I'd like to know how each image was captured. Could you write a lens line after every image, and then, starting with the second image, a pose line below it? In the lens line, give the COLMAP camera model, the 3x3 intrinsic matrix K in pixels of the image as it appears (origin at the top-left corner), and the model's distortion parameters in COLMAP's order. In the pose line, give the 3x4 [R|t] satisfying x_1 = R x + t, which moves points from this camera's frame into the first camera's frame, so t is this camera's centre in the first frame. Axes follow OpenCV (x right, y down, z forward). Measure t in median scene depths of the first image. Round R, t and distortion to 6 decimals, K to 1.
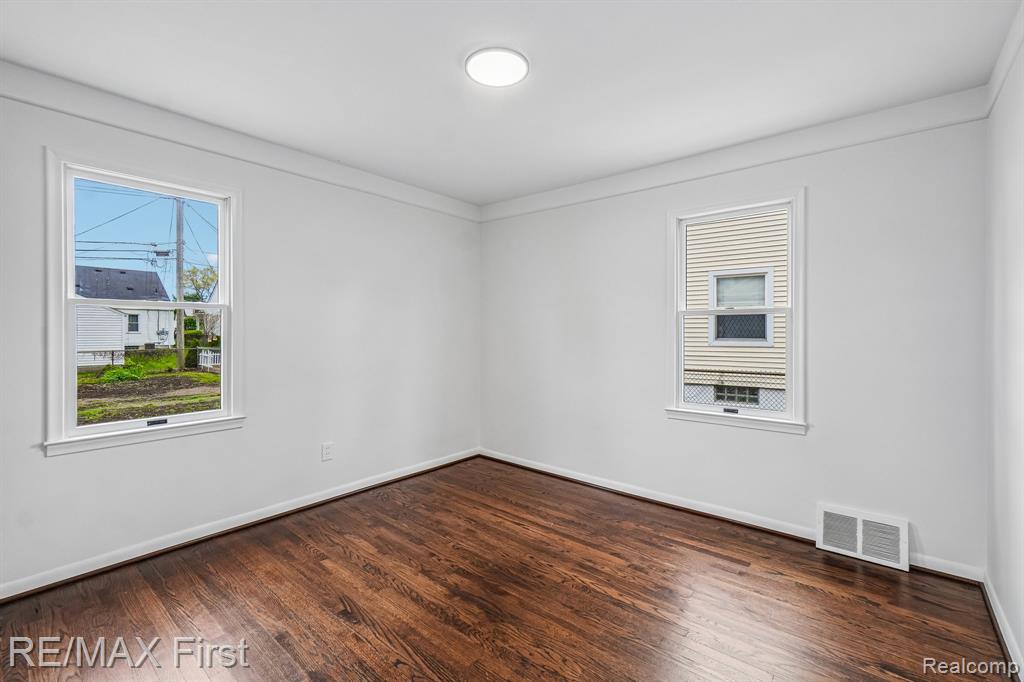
lens RADIAL K [[444.6, 0, 516.2], [0, 444.6, 334.5], [0, 0, 1]] dist [0.003392, 0.000541]
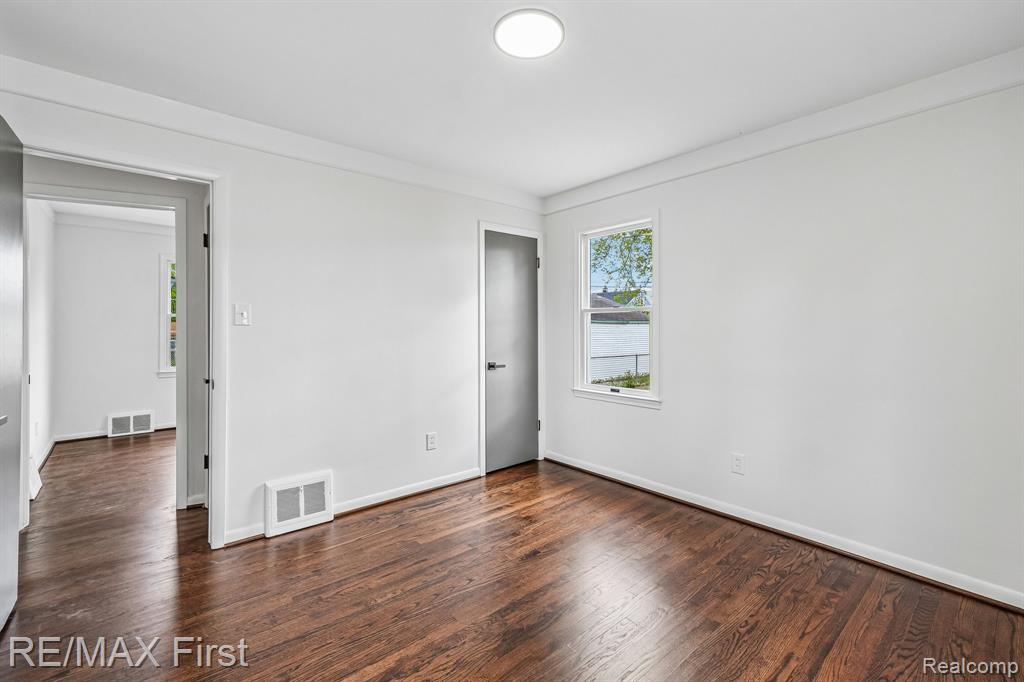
lens RADIAL K [[444.6, 0, 516.2], [0, 444.6, 334.5], [0, 0, 1]] dist [0.003392, 0.000541]
pose [[-0.167417, 0.010422, -0.985831, 0.574153], [-0.013350, 0.999828, 0.012837, -0.001453], [0.985796, 0.015310, -0.167250, 0.773235]]
